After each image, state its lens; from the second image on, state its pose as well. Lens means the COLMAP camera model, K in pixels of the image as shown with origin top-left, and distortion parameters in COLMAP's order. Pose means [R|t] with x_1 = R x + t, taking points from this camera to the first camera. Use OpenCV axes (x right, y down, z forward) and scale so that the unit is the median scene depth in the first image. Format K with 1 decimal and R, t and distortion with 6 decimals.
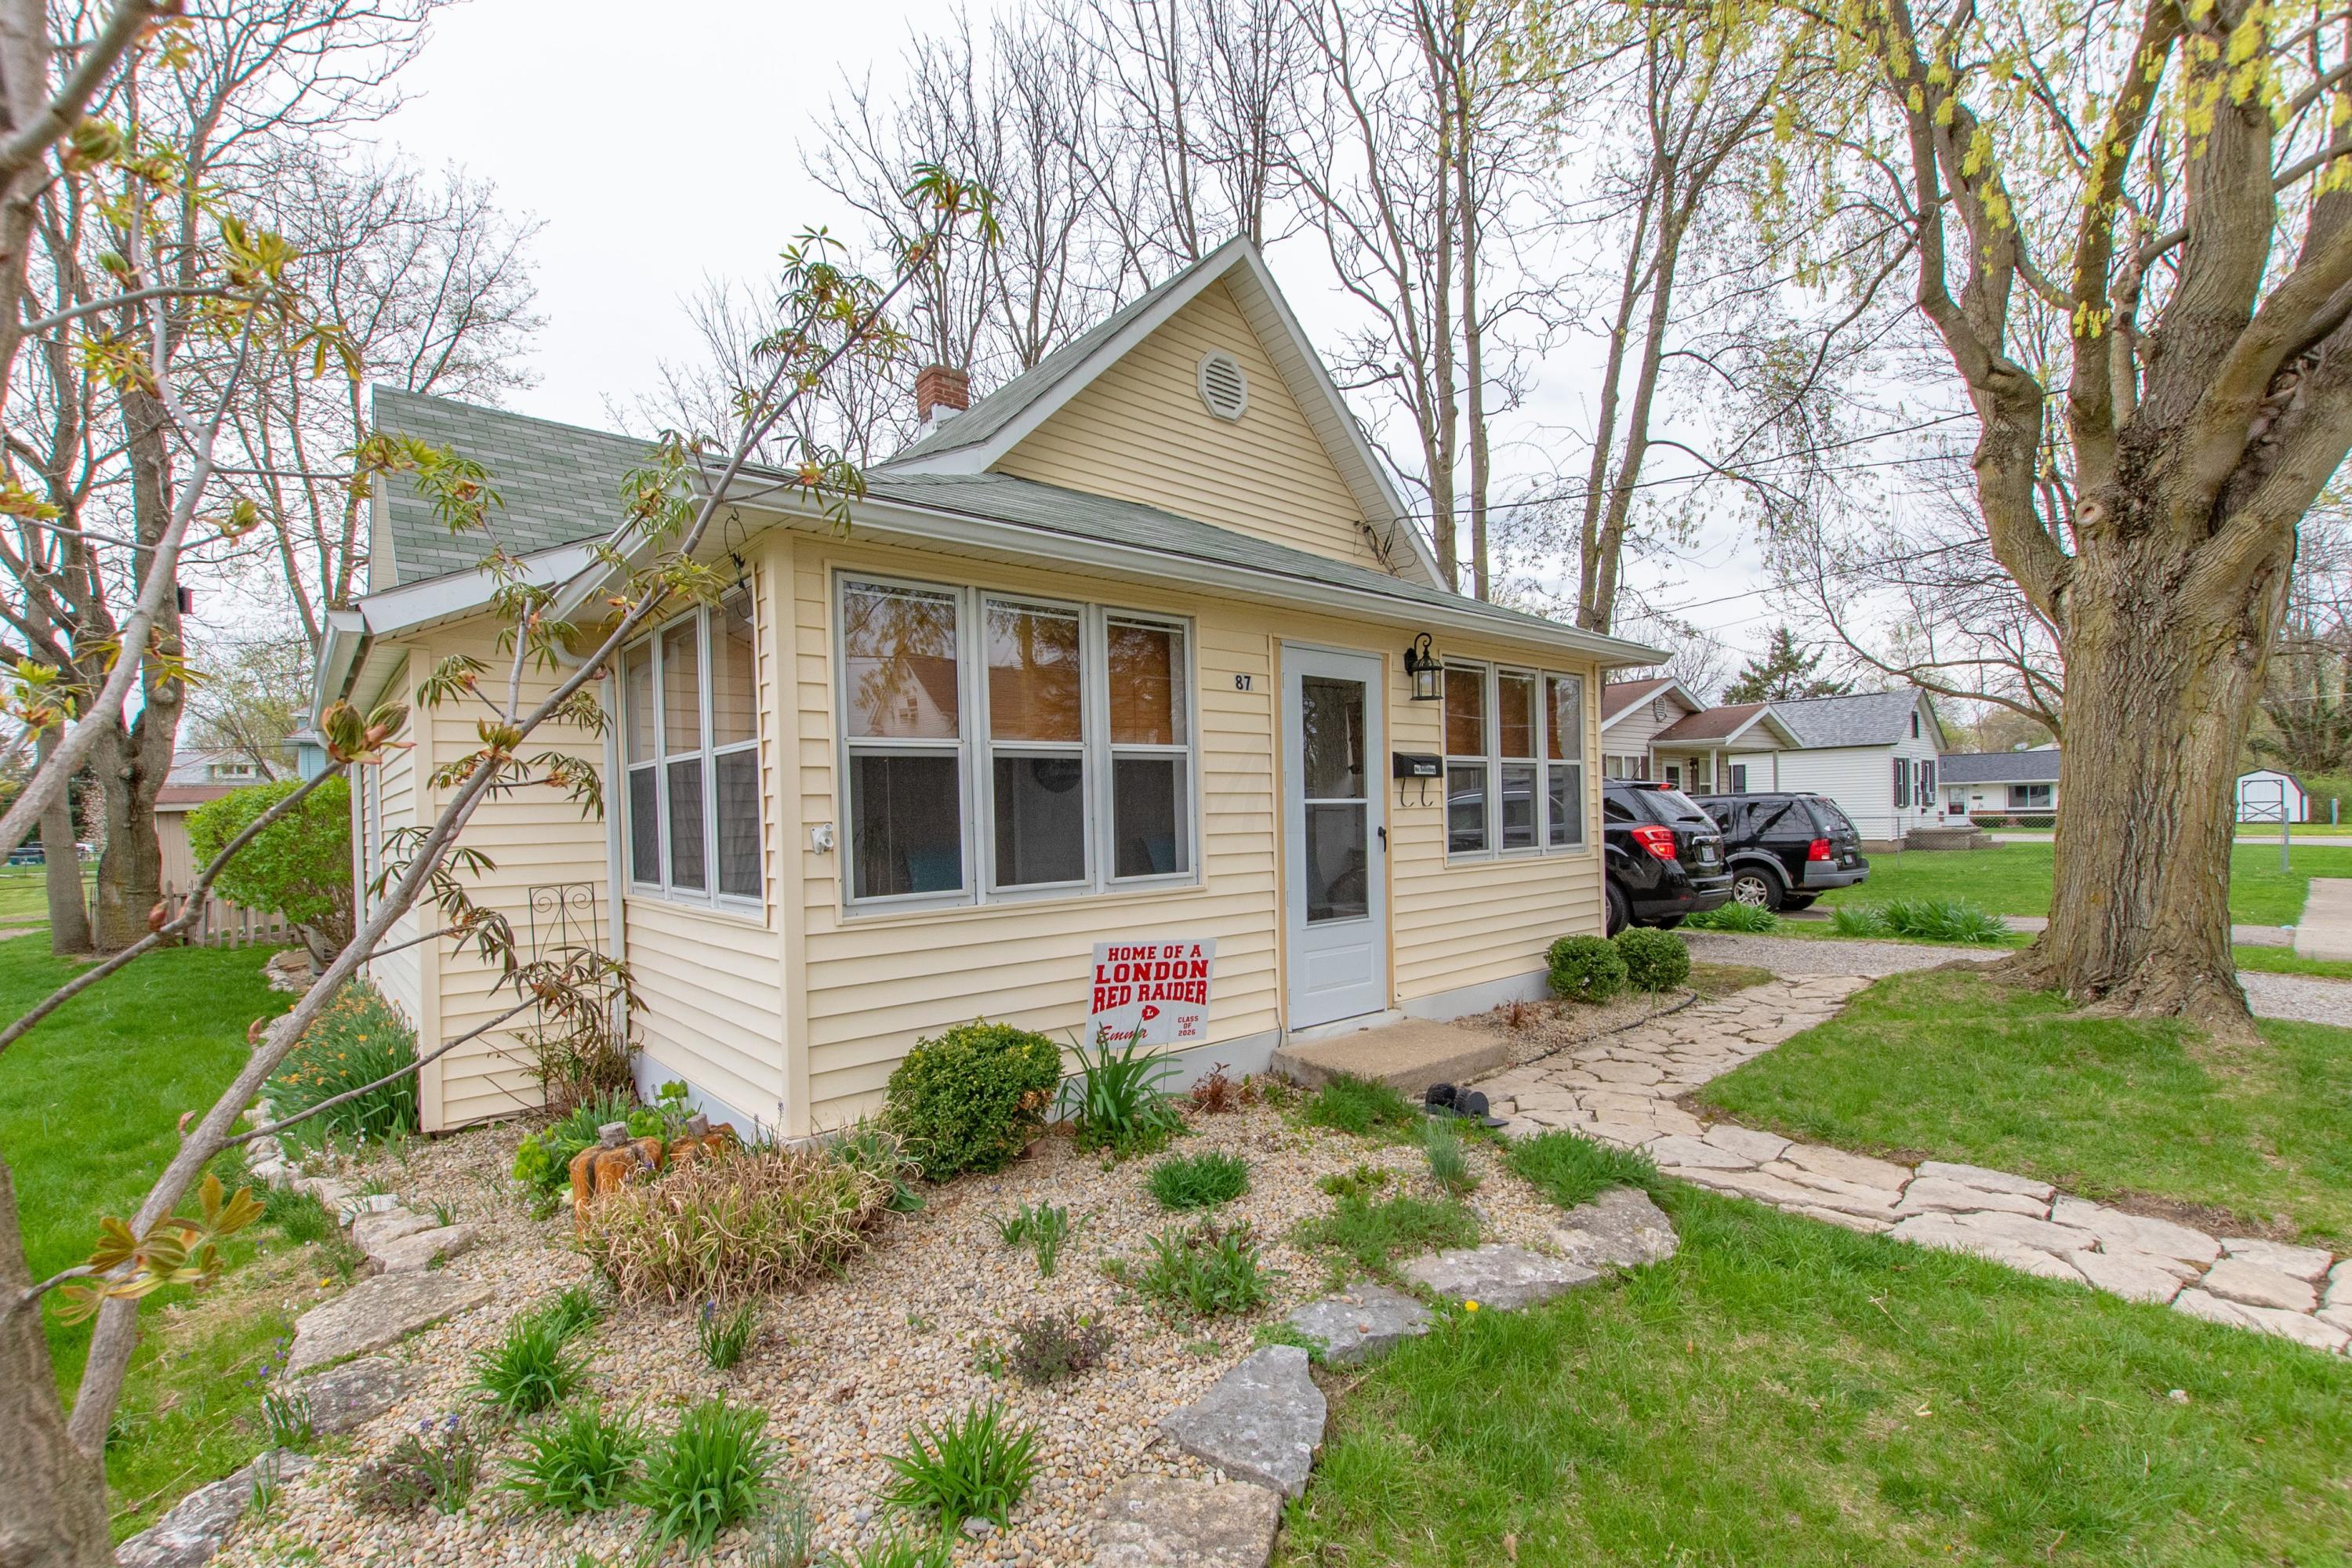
lens RADIAL K [[1040.7, 0, 1158.6], [0, 1040.7, 825.1], [0, 0, 1]] dist [0.001870, -0.000191]
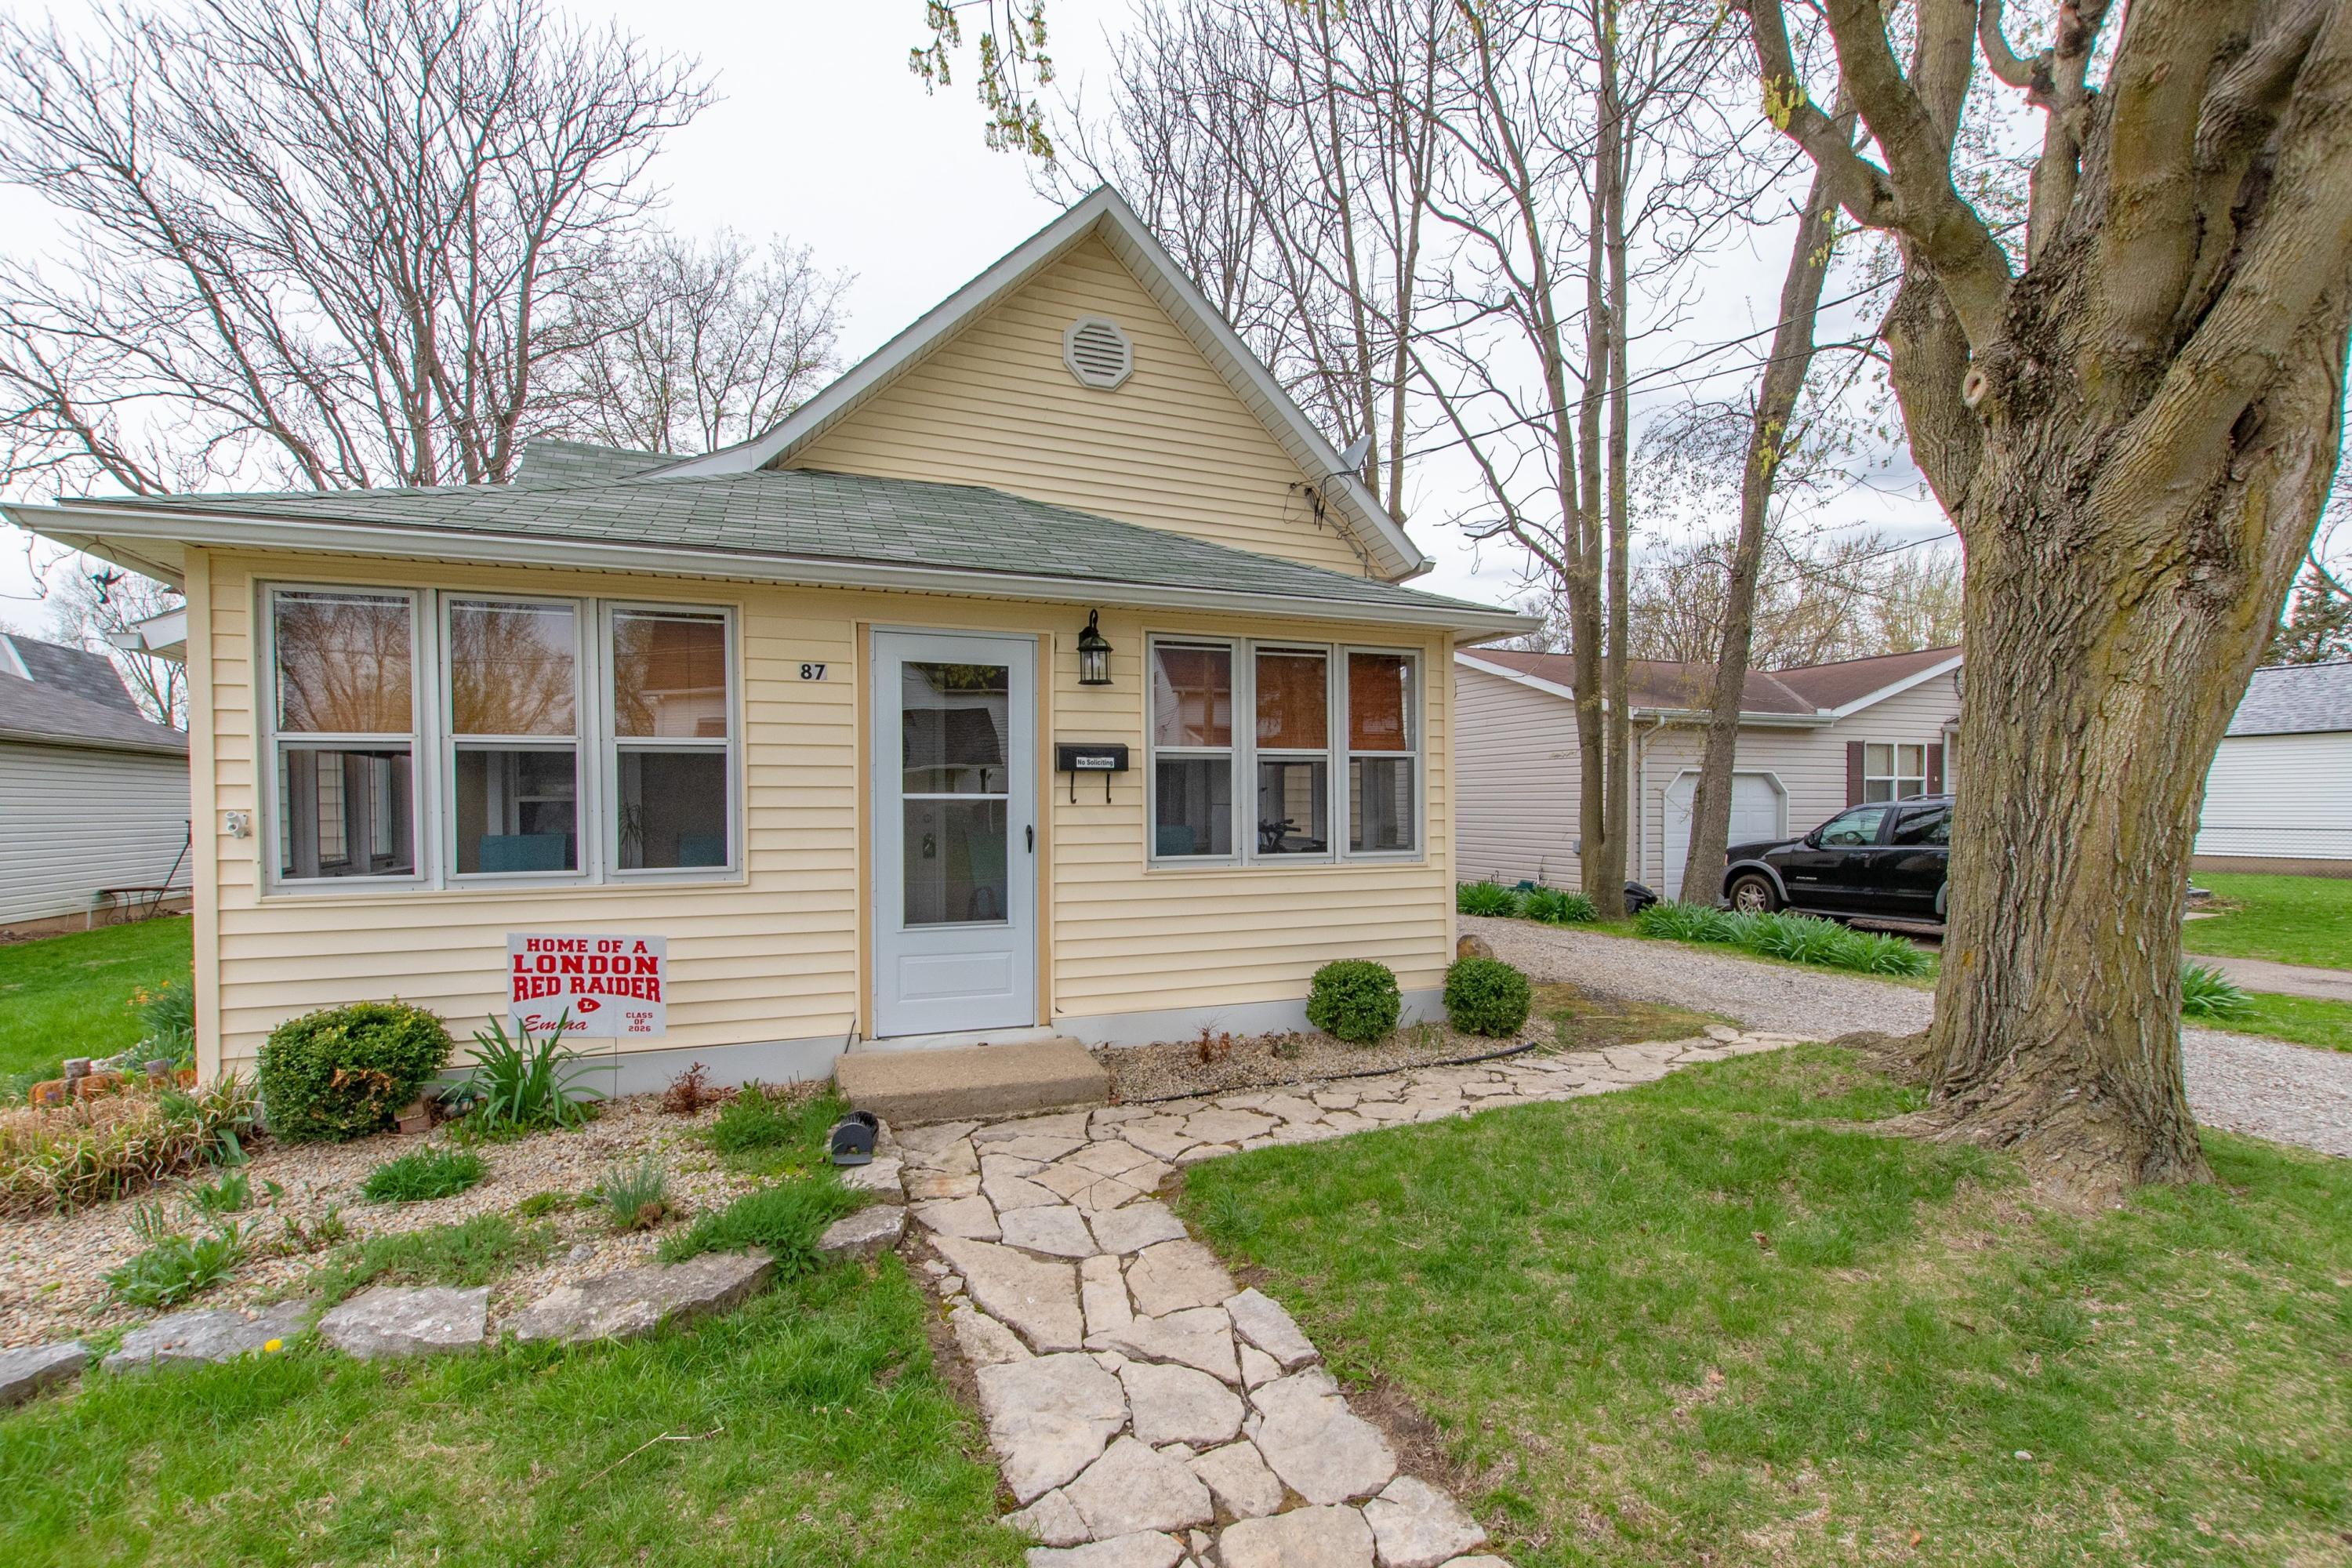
lens RADIAL K [[1033.7, 0, 1173.0], [0, 1033.7, 829.3], [0, 0, 1]] dist [0.009744, -0.007845]
pose [[0.939920, 0.028337, -0.340216, 0.803242], [-0.022201, 0.999513, 0.021915, -0.022267], [0.340672, -0.013045, 0.940092, 0.240042]]
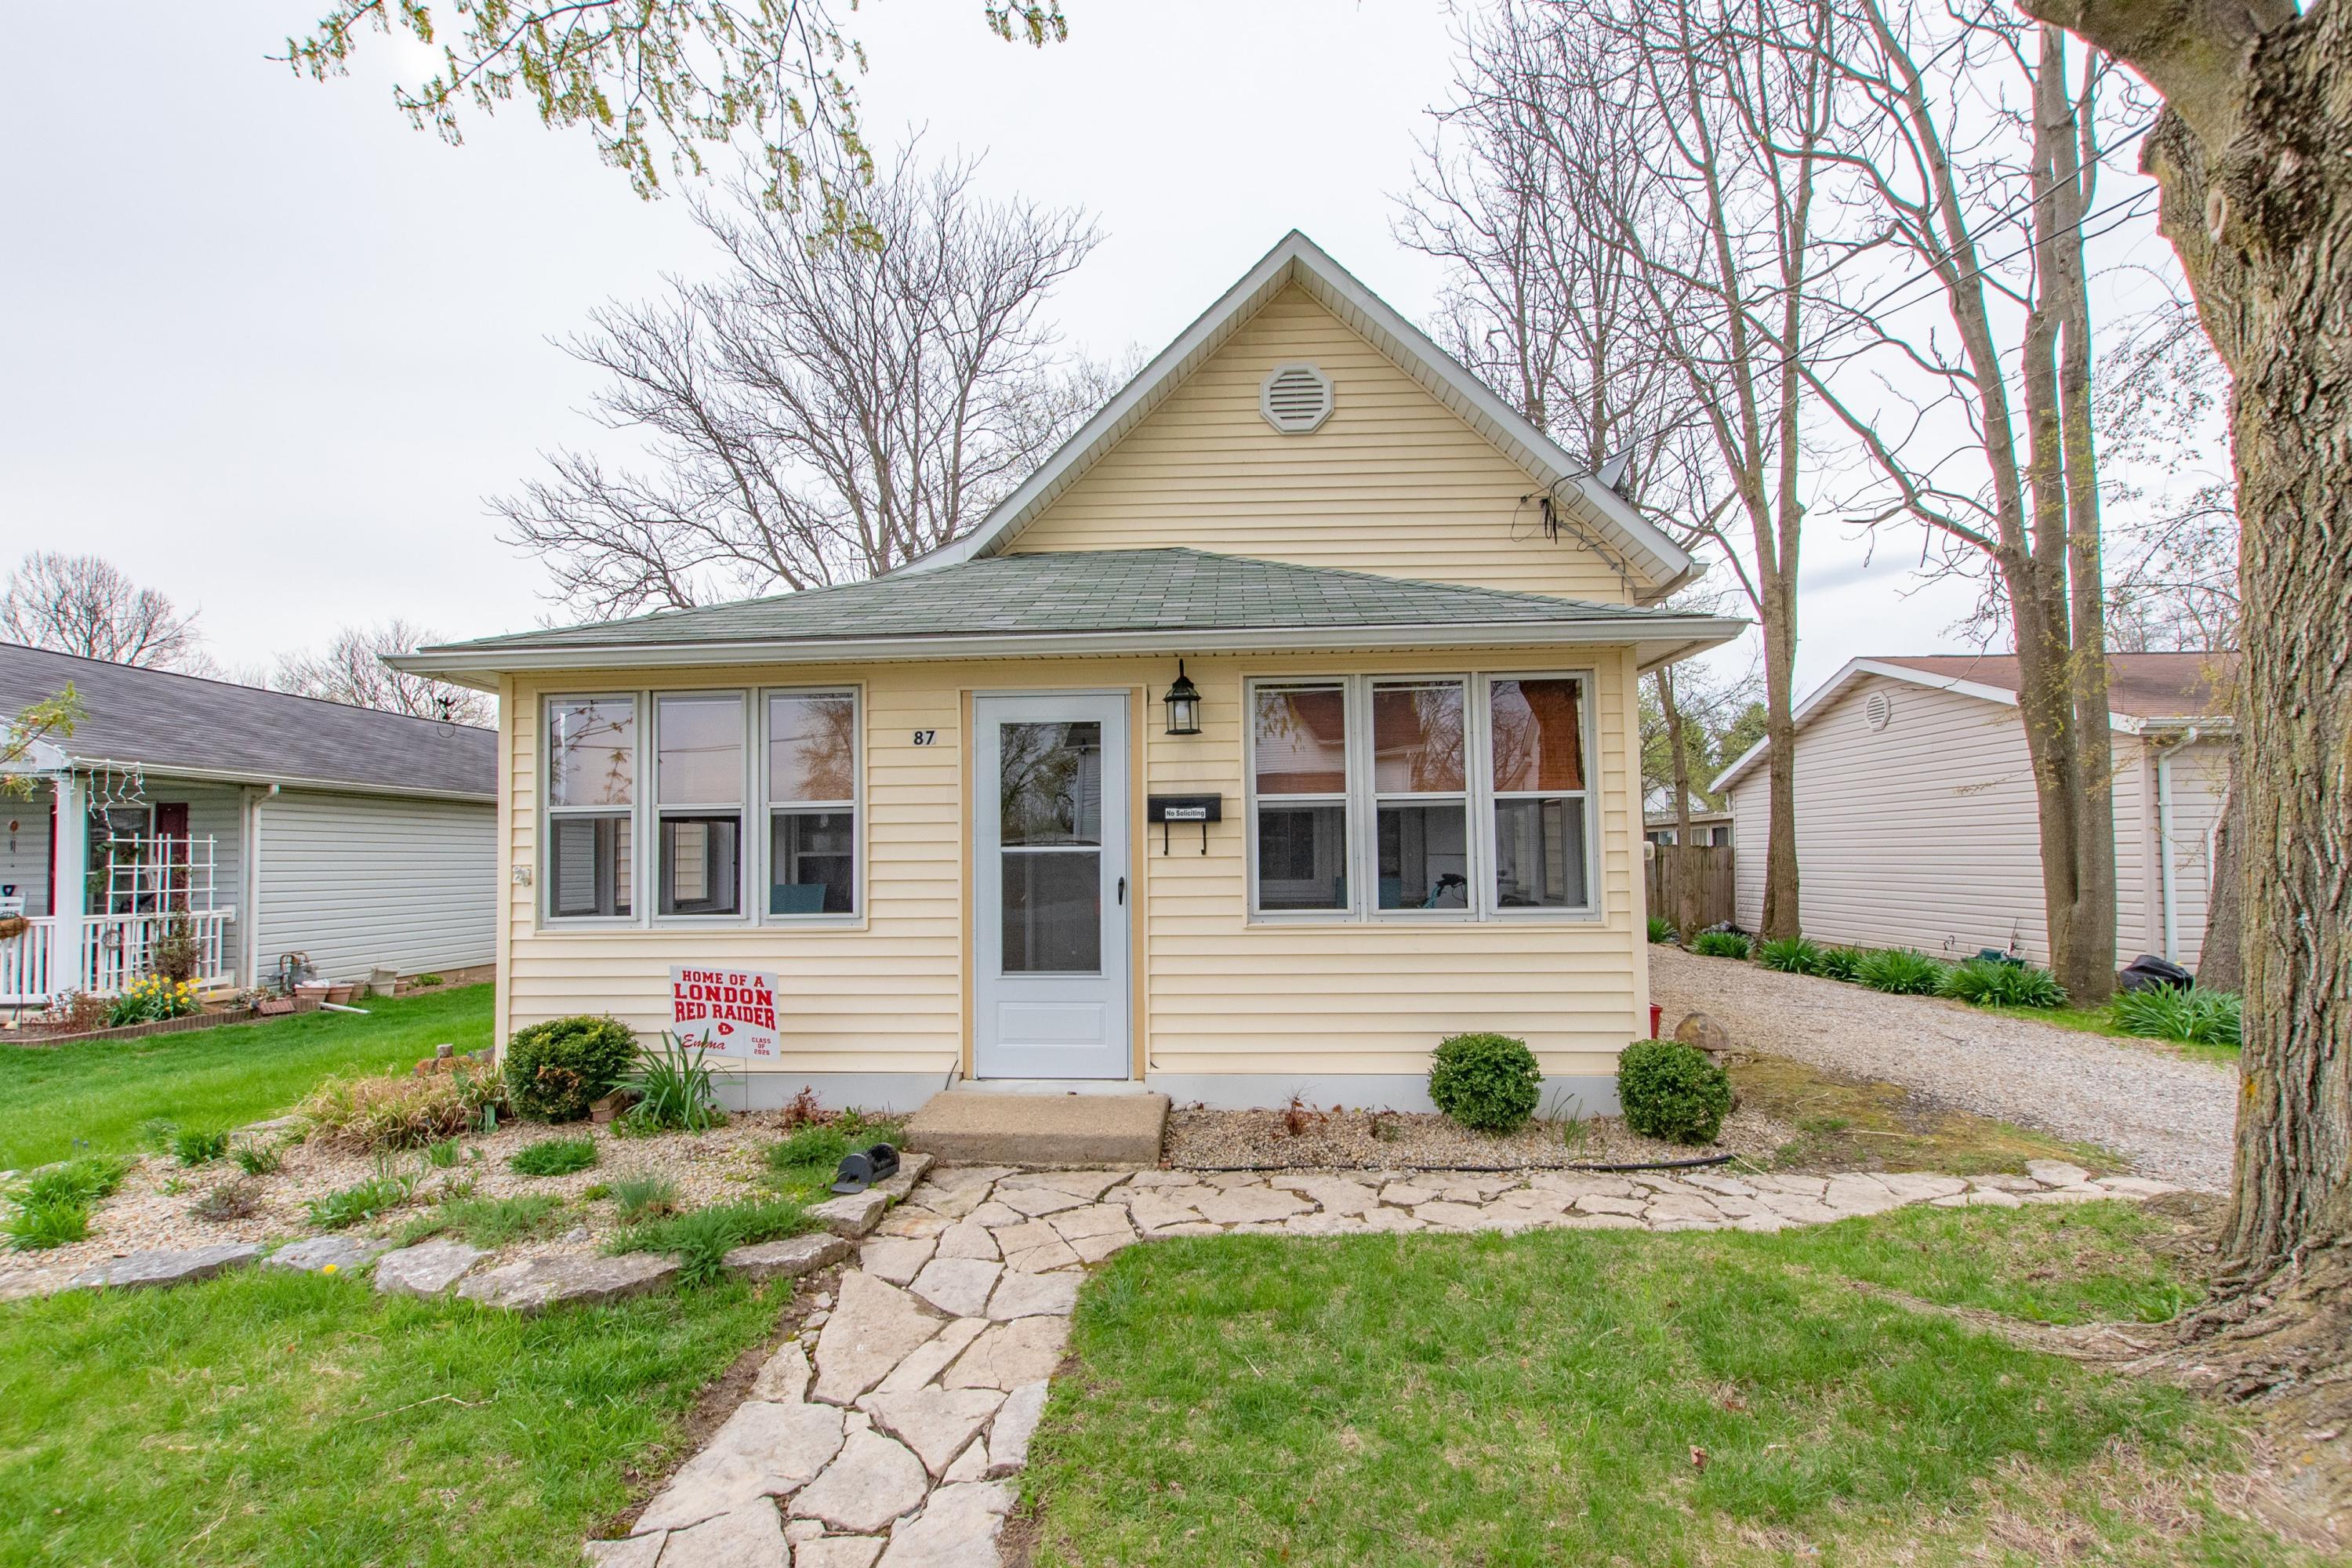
lens RADIAL K [[1033.7, 0, 1173.0], [0, 1033.7, 829.3], [0, 0, 1]] dist [0.009744, -0.007845]
pose [[0.708822, -0.004169, -0.705376, 1.116436], [-0.013193, 0.999729, -0.019166, -0.030034], [0.705264, 0.022892, 0.708575, 0.485296]]
